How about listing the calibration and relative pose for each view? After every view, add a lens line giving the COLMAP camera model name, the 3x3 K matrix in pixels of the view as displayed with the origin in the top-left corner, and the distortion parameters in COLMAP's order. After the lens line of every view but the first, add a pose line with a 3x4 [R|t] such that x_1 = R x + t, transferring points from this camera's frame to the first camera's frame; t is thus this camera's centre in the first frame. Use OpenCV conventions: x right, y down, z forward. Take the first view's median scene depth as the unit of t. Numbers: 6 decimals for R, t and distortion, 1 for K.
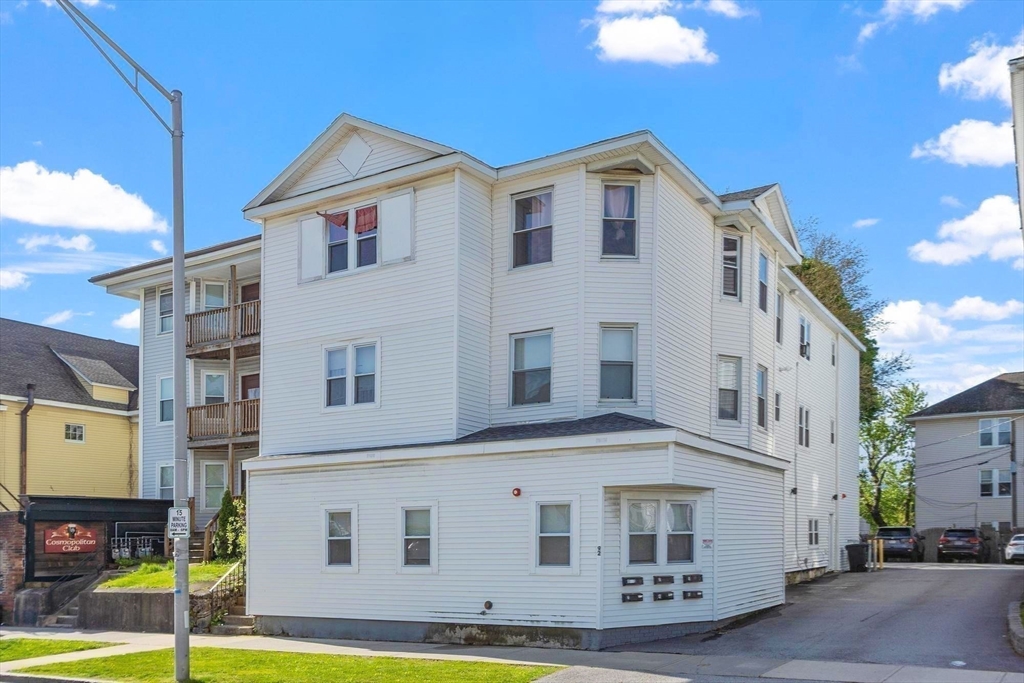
lens RADIAL K [[865.8, 0, 512.0], [0, 865.8, 341.5], [0, 0, 1]] dist [0.002631, 0.004618]
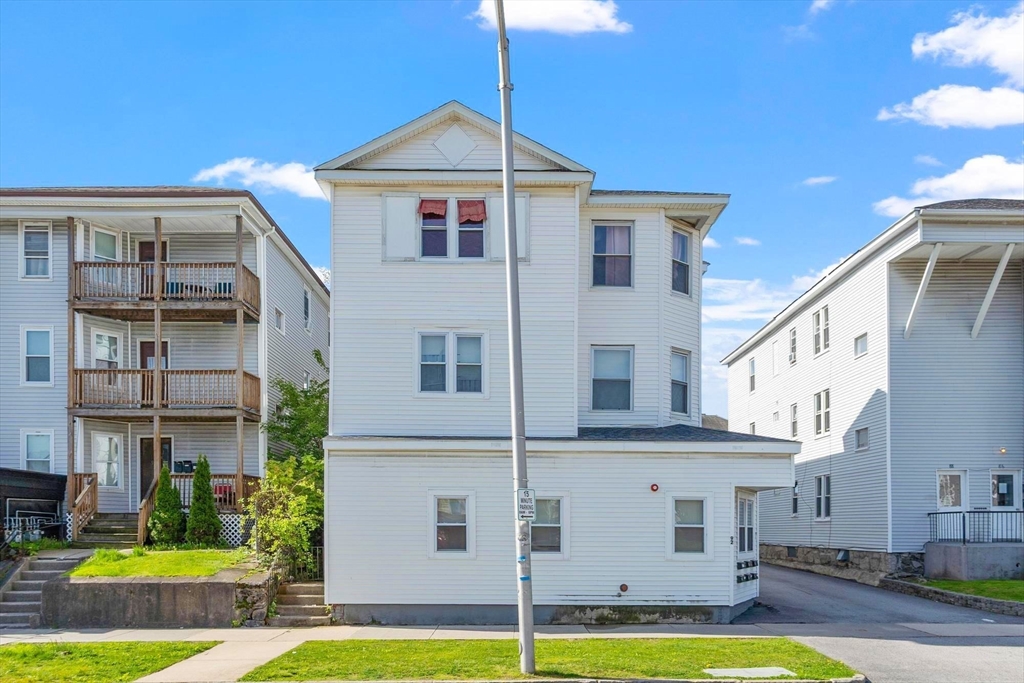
lens RADIAL K [[739.2, 0, 511.9], [0, 739.2, 378.7], [0, 0, 1]] dist [0.003881, -0.000027]
pose [[0.862631, 0.118624, 0.491728, -0.551252], [-0.129191, 0.991540, -0.012561, 0.059483], [-0.489058, -0.052691, 0.870658, 0.222872]]
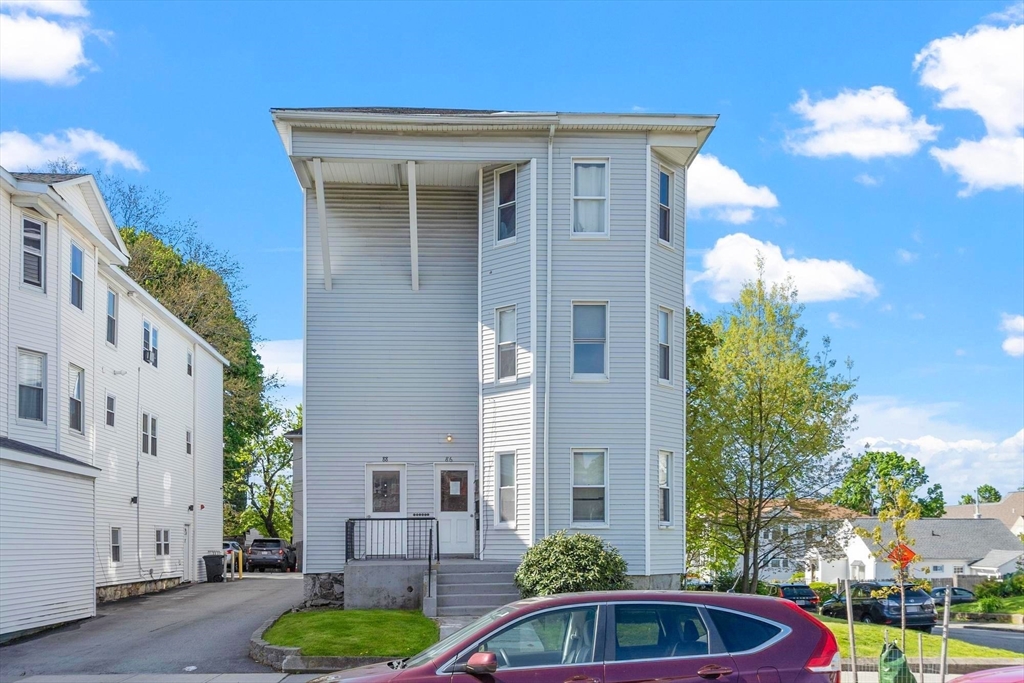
lens RADIAL K [[887.1, 0, 511.4], [0, 887.1, 378.1], [0, 0, 1]] dist [0.000579, -0.004849]
pose [[0.827327, 0.114887, 0.549846, 0.137669], [-0.133462, 0.991034, -0.006257, -0.013874], [-0.545635, -0.068207, 0.835242, -0.053680]]
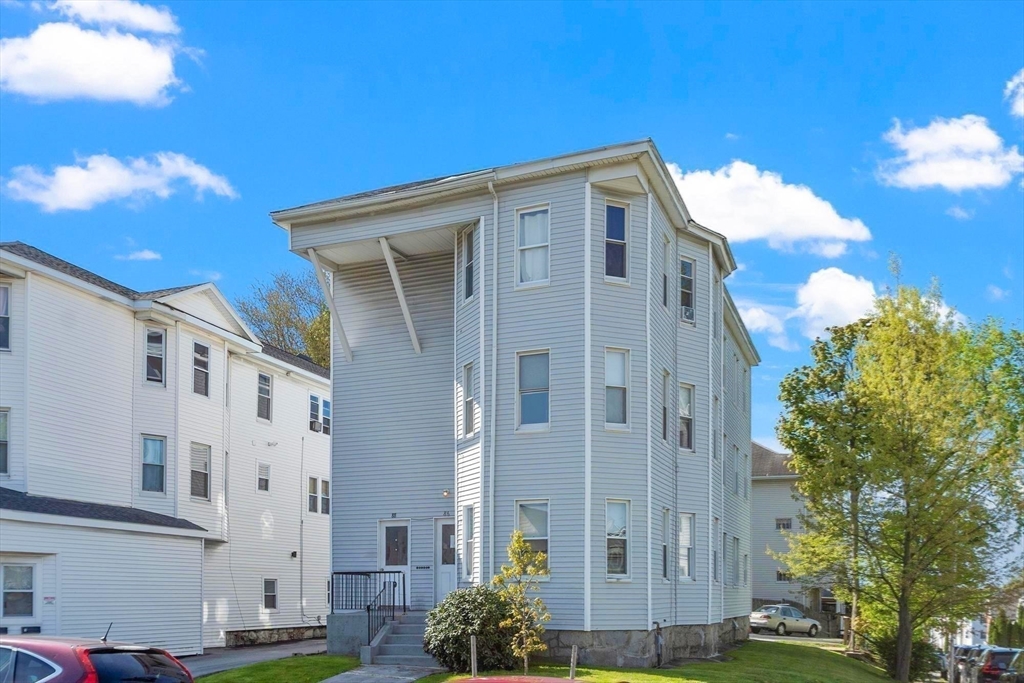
lens RADIAL K [[943.8, 0, 511.7], [0, 943.8, 384.7], [0, 0, 1]] dist [-0.008232, -0.001477]
pose [[0.990581, 0.046500, 0.128789, 0.572291], [-0.047337, 0.998873, 0.003438, -0.079158], [-0.128484, -0.009502, 0.991666, -0.292153]]
